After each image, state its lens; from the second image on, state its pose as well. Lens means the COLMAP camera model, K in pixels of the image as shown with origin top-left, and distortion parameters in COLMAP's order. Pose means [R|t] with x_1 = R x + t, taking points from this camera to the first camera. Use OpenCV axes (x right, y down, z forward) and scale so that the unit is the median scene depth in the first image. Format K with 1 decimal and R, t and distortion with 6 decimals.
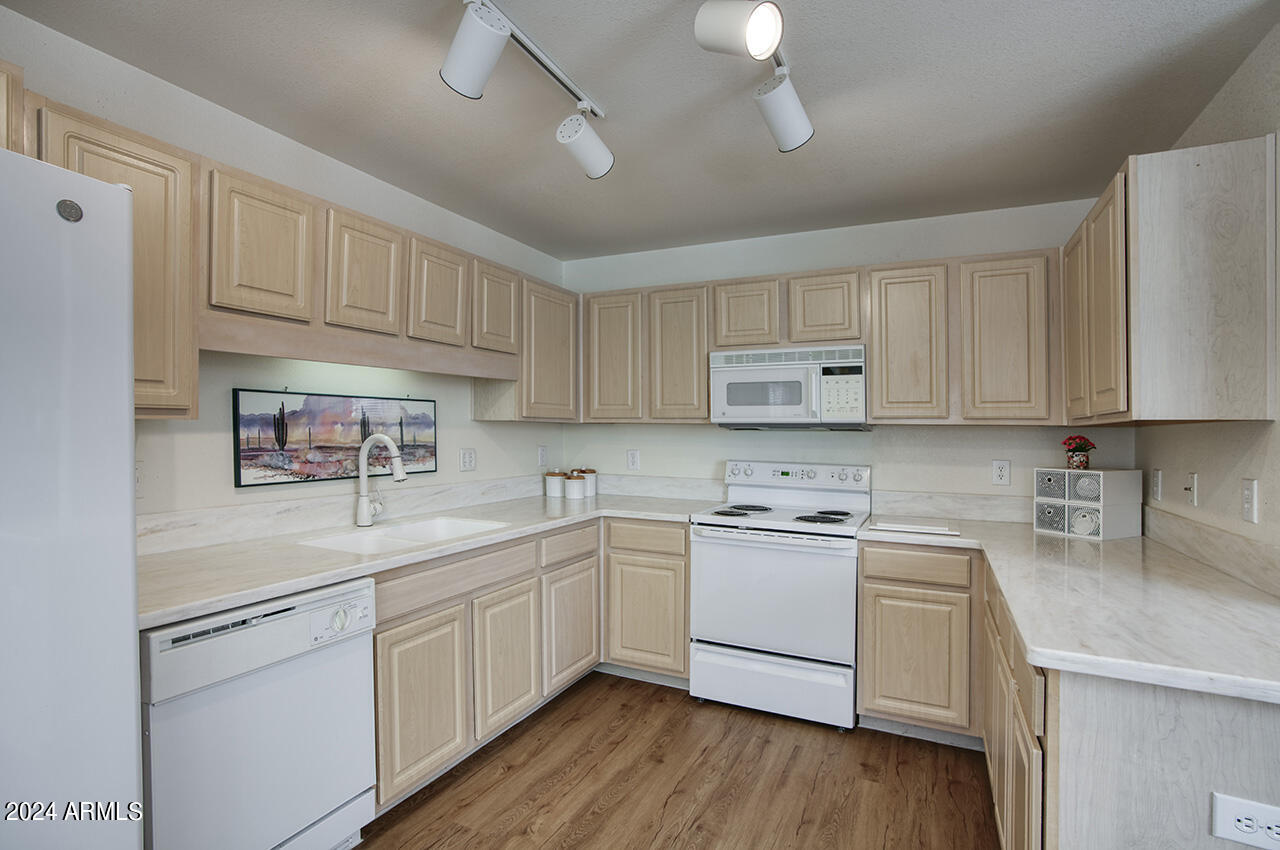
lens RADIAL K [[620.3, 0, 607.9], [0, 620.3, 425.0], [0, 0, 1]] dist [-0.024123, 0.007907]
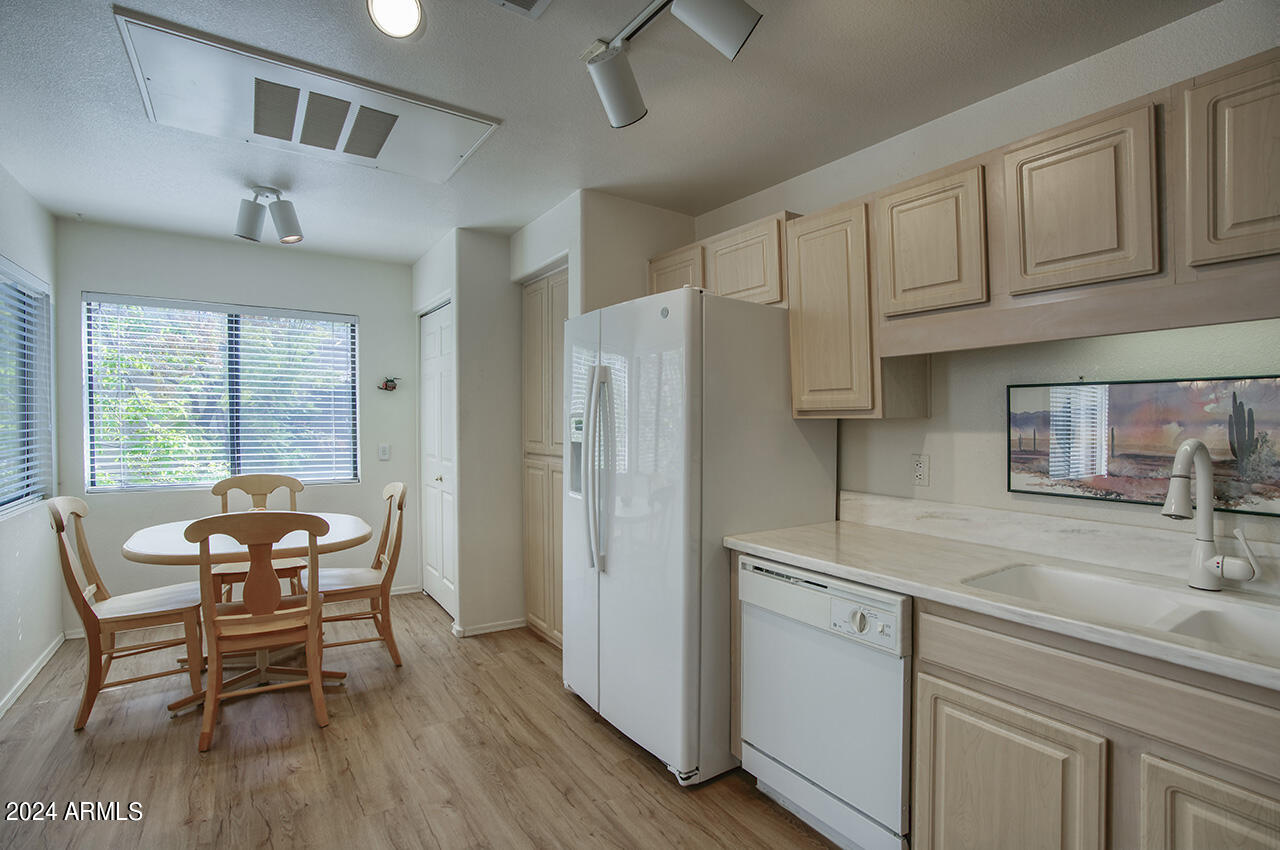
lens RADIAL K [[587.4, 0, 599.9], [0, 587.4, 430.4], [0, 0, 1]] dist [-0.034902, 0.001646]
pose [[-0.494429, -0.003877, -0.869209, 0.379753], [-0.012704, 0.999915, 0.002766, 0.011825], [0.869125, 0.012410, -0.494436, 0.734392]]
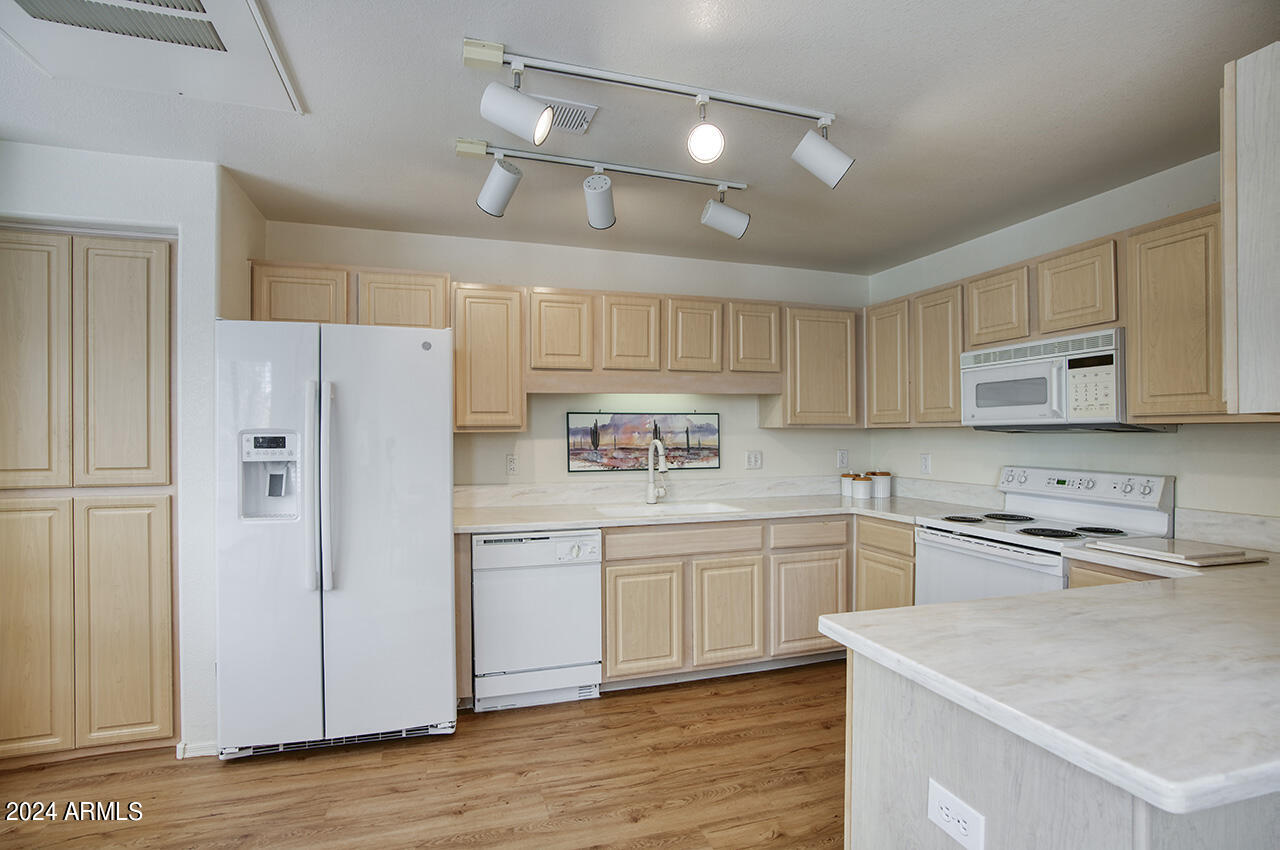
lens RADIAL K [[620.3, 0, 636.8], [0, 620.3, 422.1], [0, 0, 1]] dist [-0.024123, 0.007907]
pose [[0.706580, -0.024593, -0.707205, 0.586927], [0.014875, 0.999691, -0.019902, 0.002487], [0.707476, 0.003543, 0.706728, -0.042781]]
